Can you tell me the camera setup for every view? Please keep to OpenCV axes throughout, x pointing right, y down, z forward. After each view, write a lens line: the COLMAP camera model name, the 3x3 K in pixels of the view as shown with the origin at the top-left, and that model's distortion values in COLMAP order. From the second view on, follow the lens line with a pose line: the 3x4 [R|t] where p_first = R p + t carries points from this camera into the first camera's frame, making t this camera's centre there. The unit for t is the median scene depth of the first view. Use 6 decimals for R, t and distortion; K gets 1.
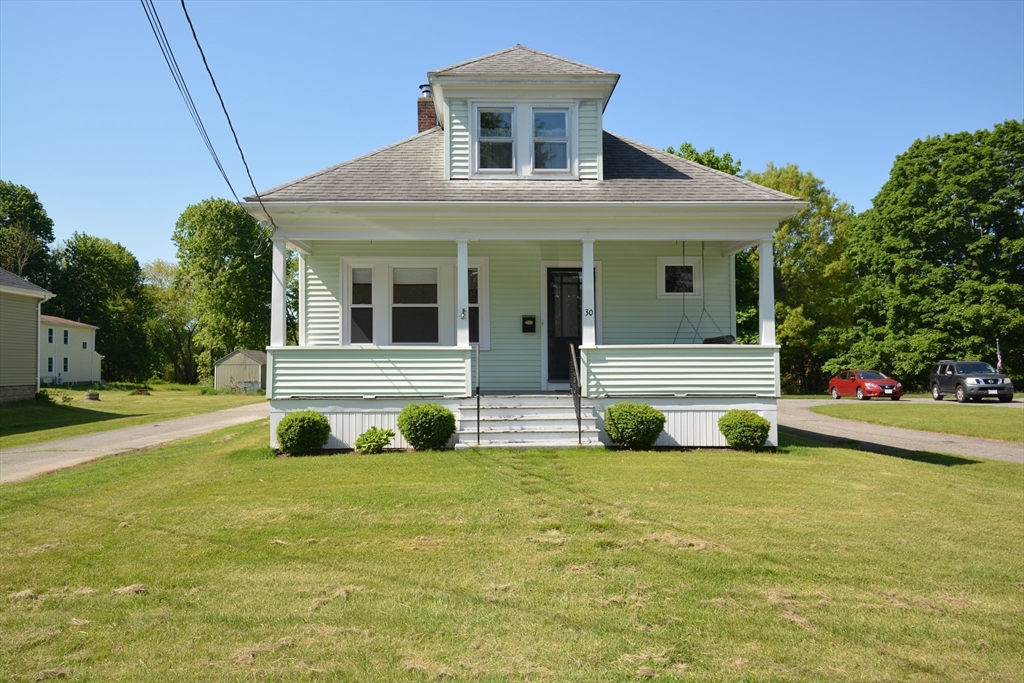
lens RADIAL K [[697.1, 0, 512.0], [0, 697.1, 341.5], [0, 0, 1]] dist [0.010429, 0.003205]
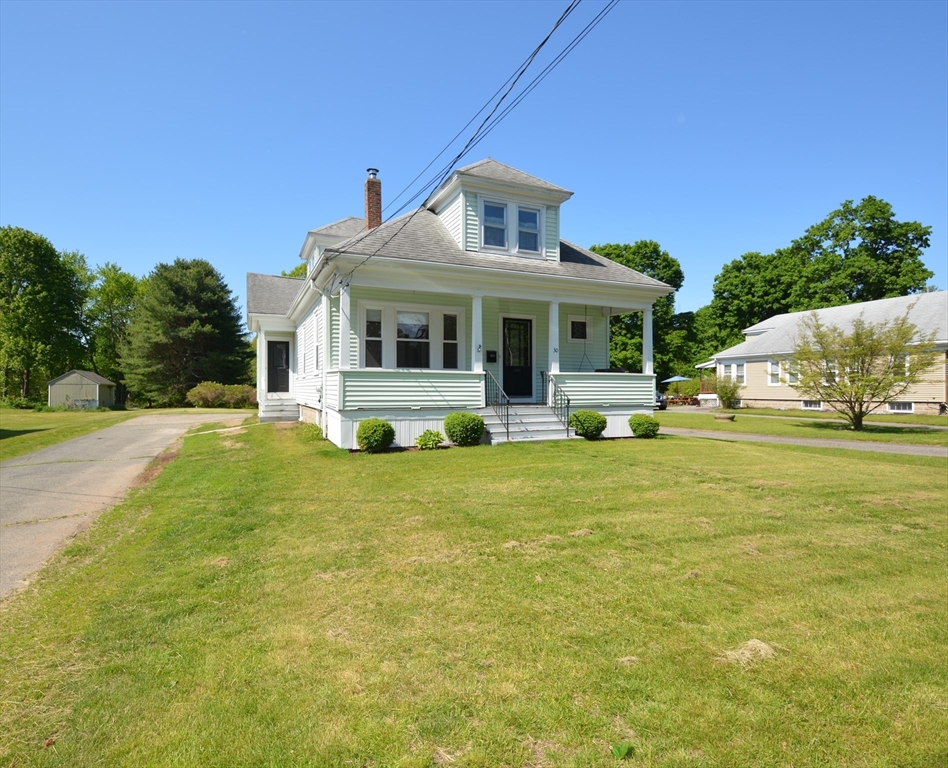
lens RADIAL K [[527.8, 0, 474.0], [0, 527.8, 384.0], [0, 0, 1]] dist [-0.027464, -0.001201]
pose [[0.920840, 0.009110, 0.389834, -0.463475], [-0.019507, 0.999552, 0.022719, 0.007693], [-0.389452, -0.028525, 0.920605, 0.026476]]
